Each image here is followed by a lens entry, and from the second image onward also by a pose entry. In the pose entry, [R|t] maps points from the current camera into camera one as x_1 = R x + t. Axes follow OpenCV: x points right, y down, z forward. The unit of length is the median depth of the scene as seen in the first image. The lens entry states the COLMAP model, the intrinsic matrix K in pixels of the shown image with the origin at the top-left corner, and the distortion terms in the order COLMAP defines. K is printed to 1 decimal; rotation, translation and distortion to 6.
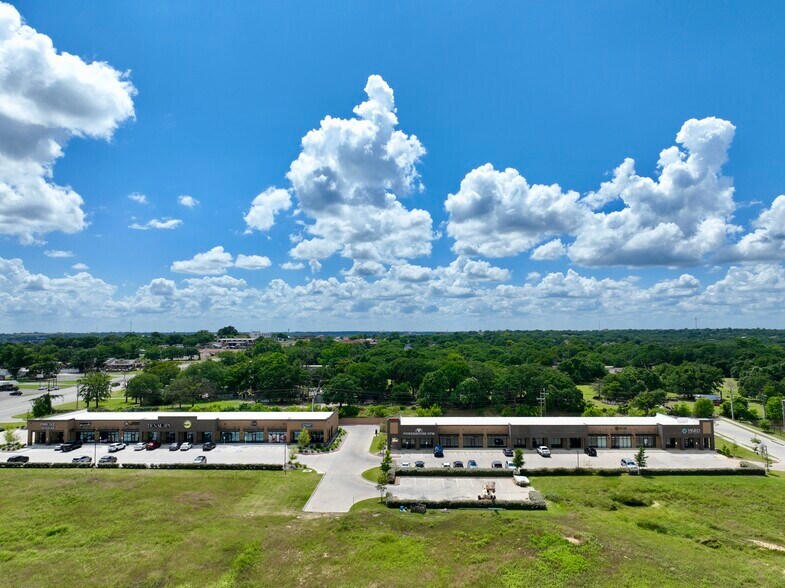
lens RADIAL K [[558.8, 0, 392.5], [0, 558.8, 294.0], [0, 0, 1]] dist [0.000911, -0.002085]
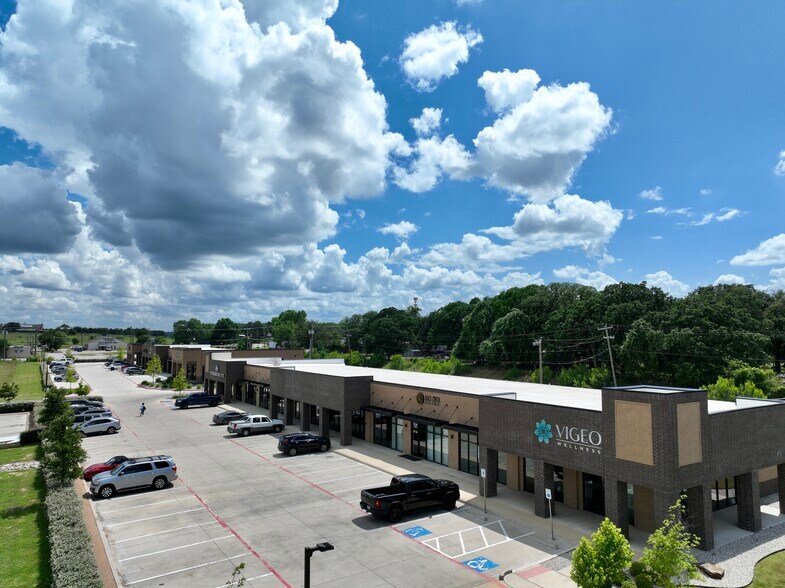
lens RADIAL K [[552.9, 0, 398.1], [0, 552.9, 293.1], [0, 0, 1]] dist [-0.002431, 0.003506]
pose [[0.567443, -0.059074, -0.821291, 0.659664], [0.058329, 0.997801, -0.031470, 0.188567], [0.821344, -0.030048, 0.569641, 0.807425]]
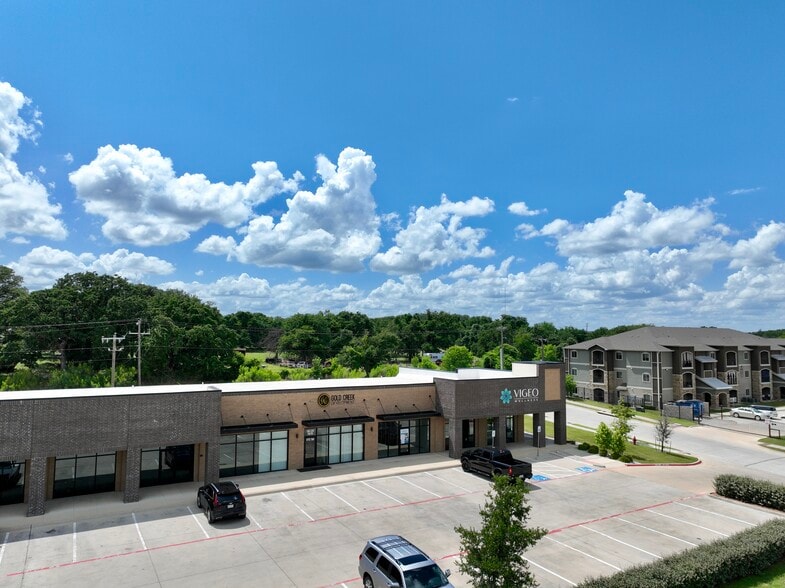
lens RADIAL K [[552.9, 0, 398.1], [0, 552.9, 293.1], [0, 0, 1]] dist [-0.002431, 0.003506]
pose [[0.846815, 0.051261, 0.529411, 0.276437], [-0.050365, 0.998601, -0.016130, 0.186264], [-0.529497, -0.013005, 0.848212, 0.730207]]
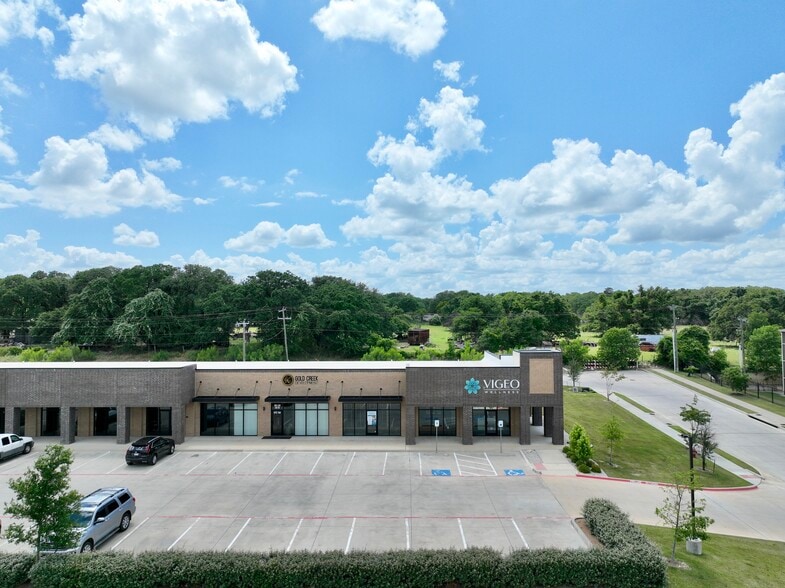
lens RADIAL K [[552.9, 0, 398.1], [0, 552.9, 293.1], [0, 0, 1]] dist [-0.002431, 0.003506]
pose [[0.999994, -0.001463, -0.003081, 0.469020], [0.001585, 0.999195, 0.040075, 0.173917], [0.003020, -0.040080, 0.999192, 0.664361]]
